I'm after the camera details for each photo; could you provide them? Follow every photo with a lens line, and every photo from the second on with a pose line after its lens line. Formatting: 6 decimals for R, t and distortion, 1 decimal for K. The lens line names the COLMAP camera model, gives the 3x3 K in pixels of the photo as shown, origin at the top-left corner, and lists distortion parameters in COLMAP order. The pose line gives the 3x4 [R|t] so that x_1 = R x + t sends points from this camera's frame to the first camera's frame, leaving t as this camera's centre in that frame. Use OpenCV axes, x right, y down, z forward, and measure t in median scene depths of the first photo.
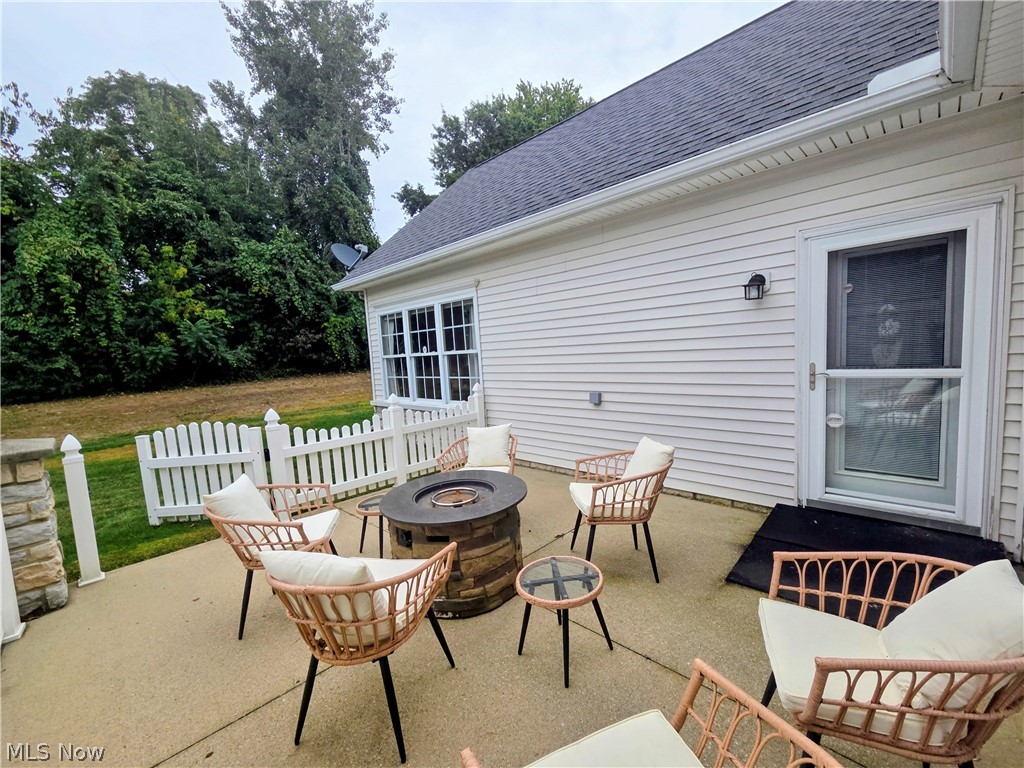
lens RADIAL K [[413.5, 0, 512.0], [0, 413.5, 384.0], [0, 0, 1]] dist [0.001403, -0.000218]
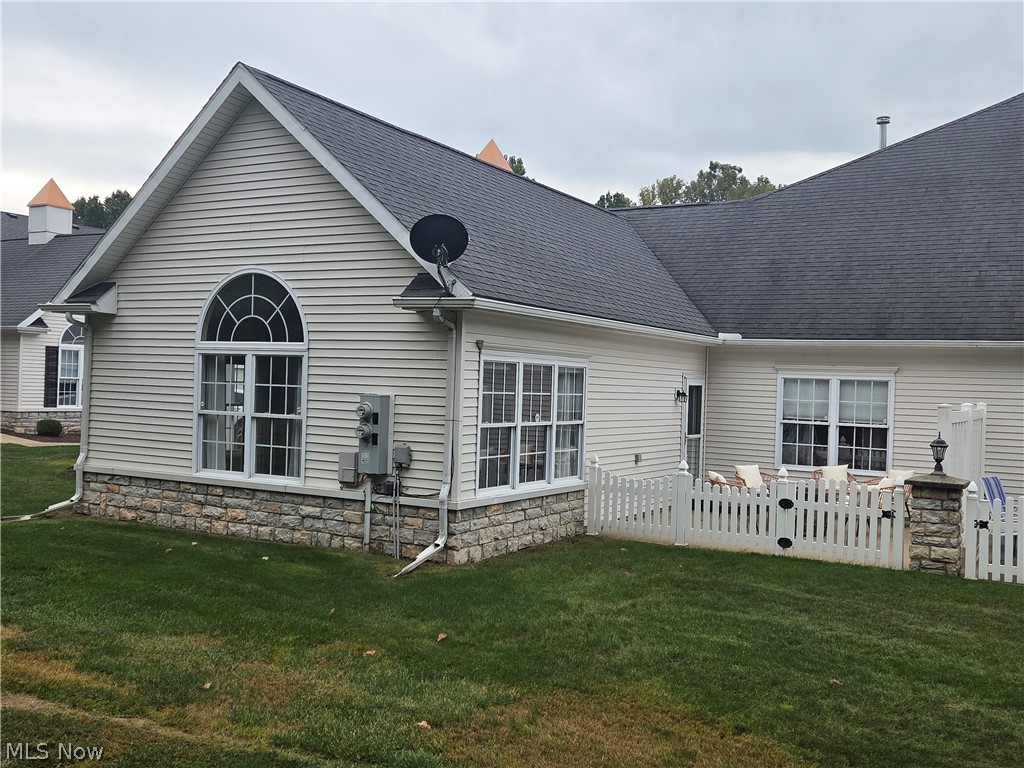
lens RADIAL K [[1010.2, 0, 512.0], [0, 1010.2, 384.0], [0, 0, 1]] dist [0.037250, -0.013143]
pose [[-0.234944, 0.065624, 0.969791, -2.061611], [0.080335, 0.995616, -0.047909, -0.059048], [-0.968683, 0.066652, -0.239186, 1.501605]]
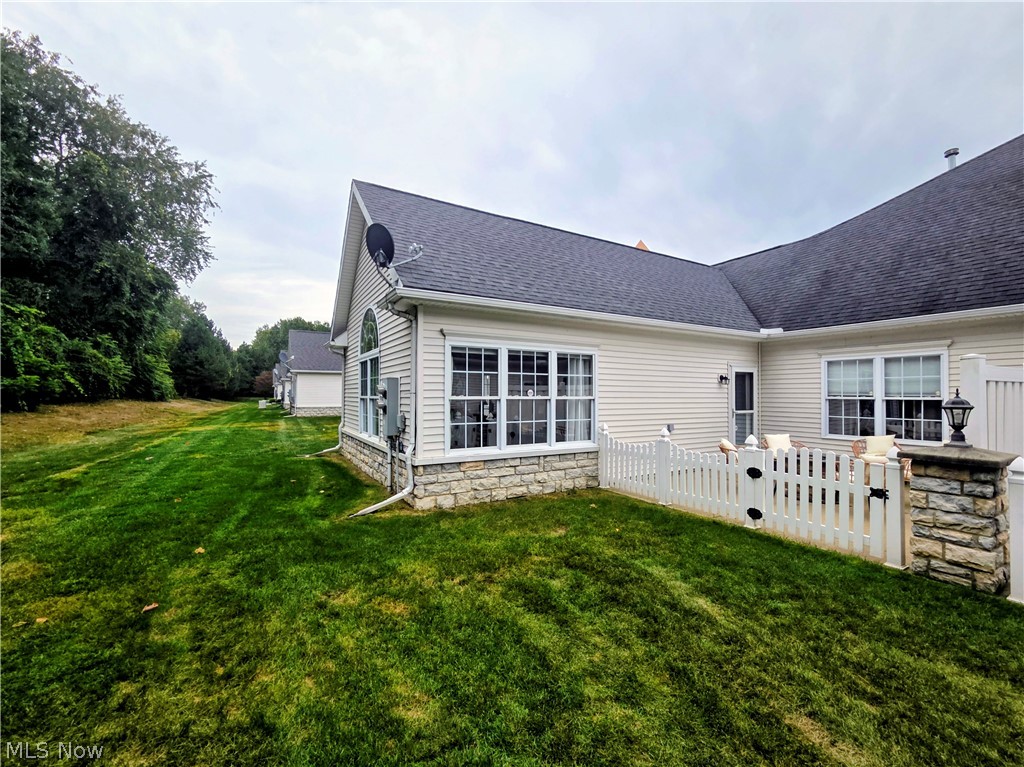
lens RADIAL K [[435.4, 0, 514.1], [0, 435.4, 389.3], [0, 0, 1]] dist [-0.000348, 0.000002]
pose [[0.275445, 0.087388, 0.957337, -1.213419], [0.073248, 0.991057, -0.111541, 0.020784], [-0.958522, 0.100847, 0.266580, 0.761166]]
